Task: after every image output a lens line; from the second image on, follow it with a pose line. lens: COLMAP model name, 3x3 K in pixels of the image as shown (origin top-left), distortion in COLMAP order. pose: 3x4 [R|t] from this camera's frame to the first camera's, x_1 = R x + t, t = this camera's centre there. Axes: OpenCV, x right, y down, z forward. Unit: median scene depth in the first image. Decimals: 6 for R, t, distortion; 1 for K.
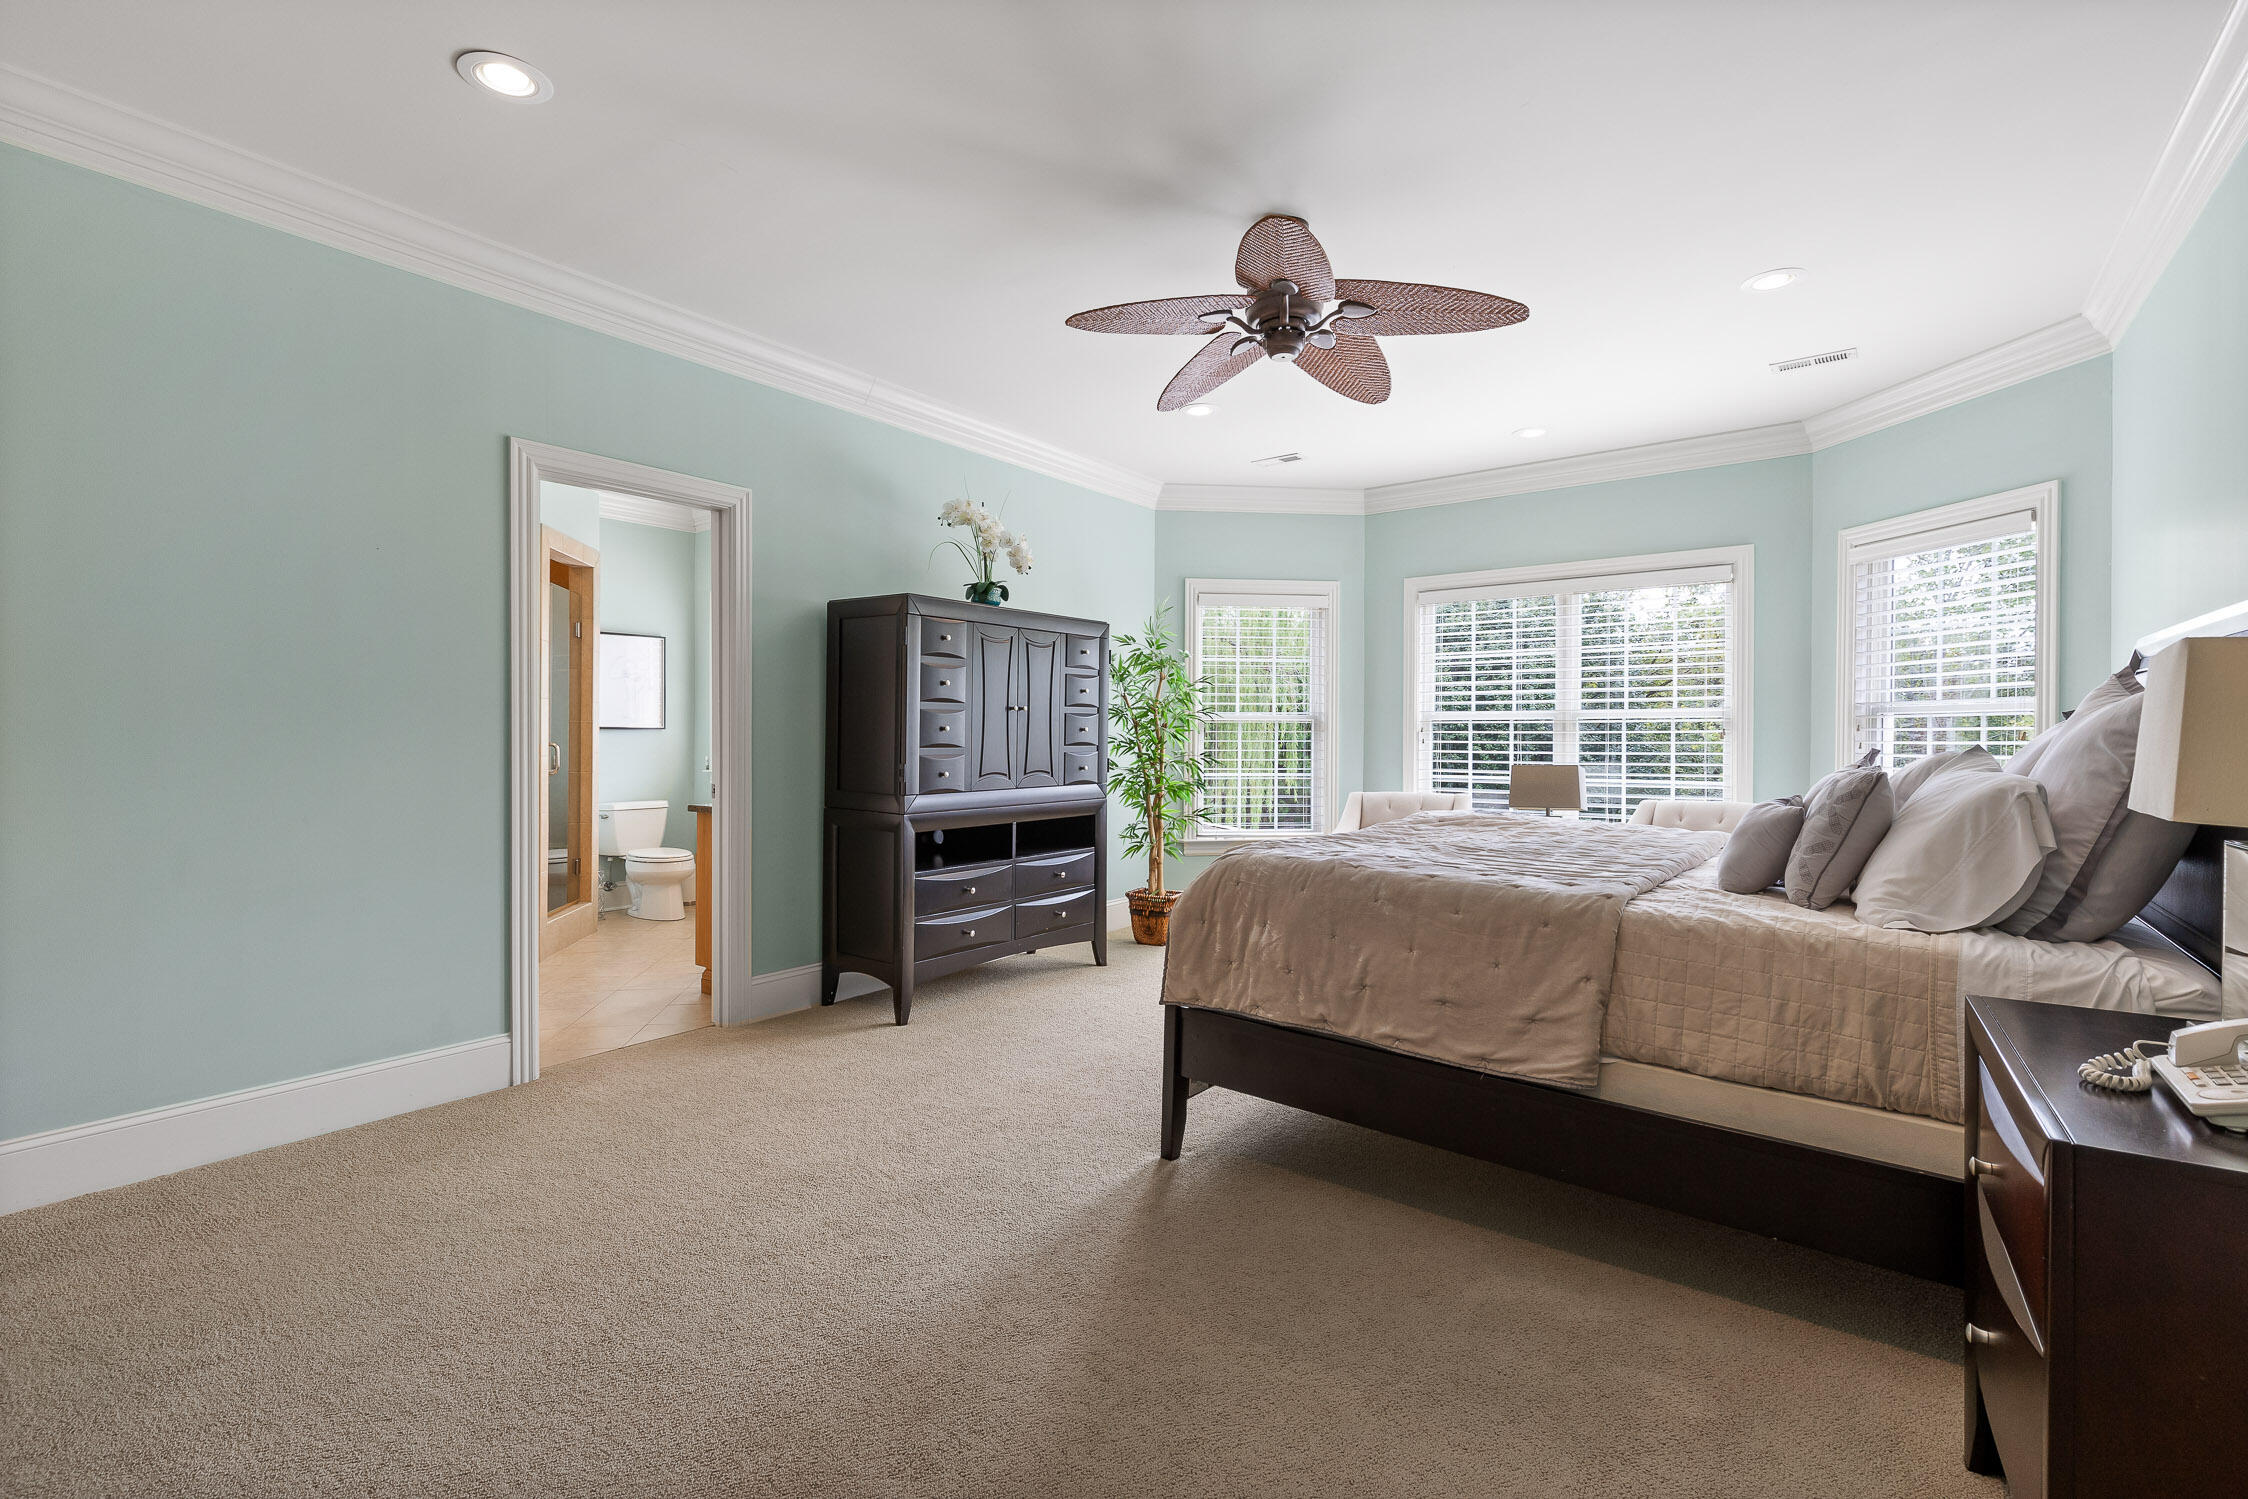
lens RADIAL K [[1021.3, 0, 1124.0], [0, 1021.3, 749.5], [0, 0, 1]] dist [0.009119, -0.000213]
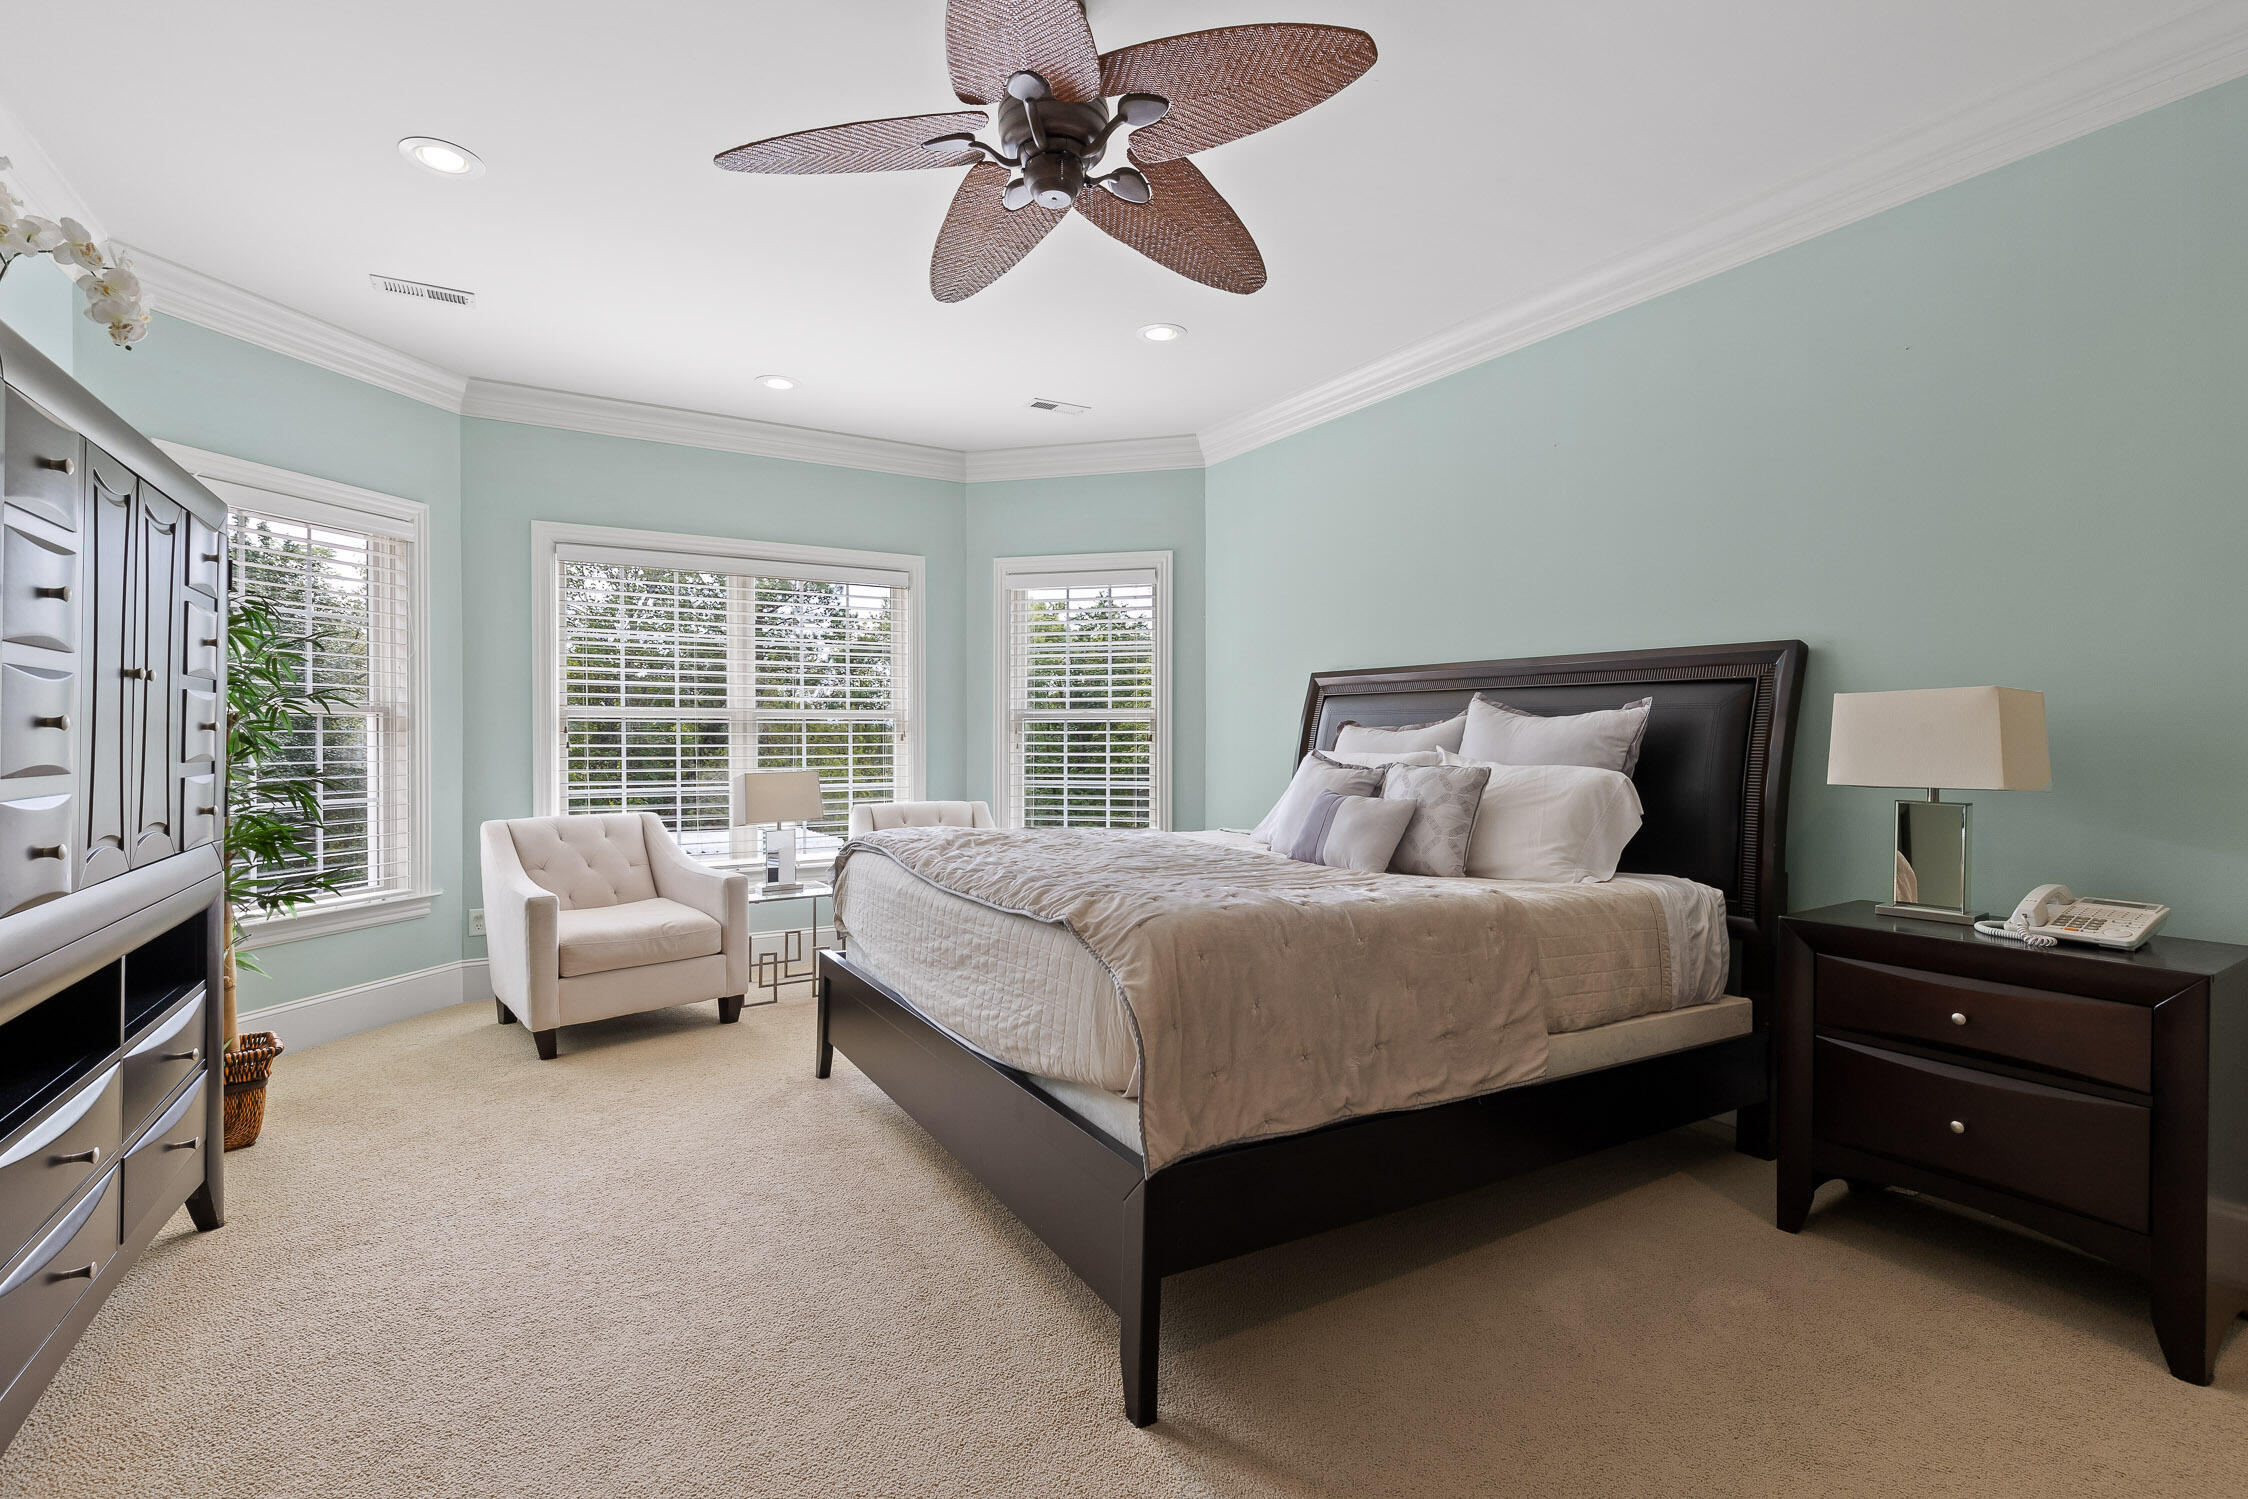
lens RADIAL K [[1021.3, 0, 1124.0], [0, 1021.3, 749.5], [0, 0, 1]] dist [0.009119, -0.000213]
pose [[0.388978, -0.011722, 0.921173, -0.368180], [0.011811, 0.999900, 0.007737, -0.009113], [-0.921171, 0.007870, 0.389077, 0.532523]]
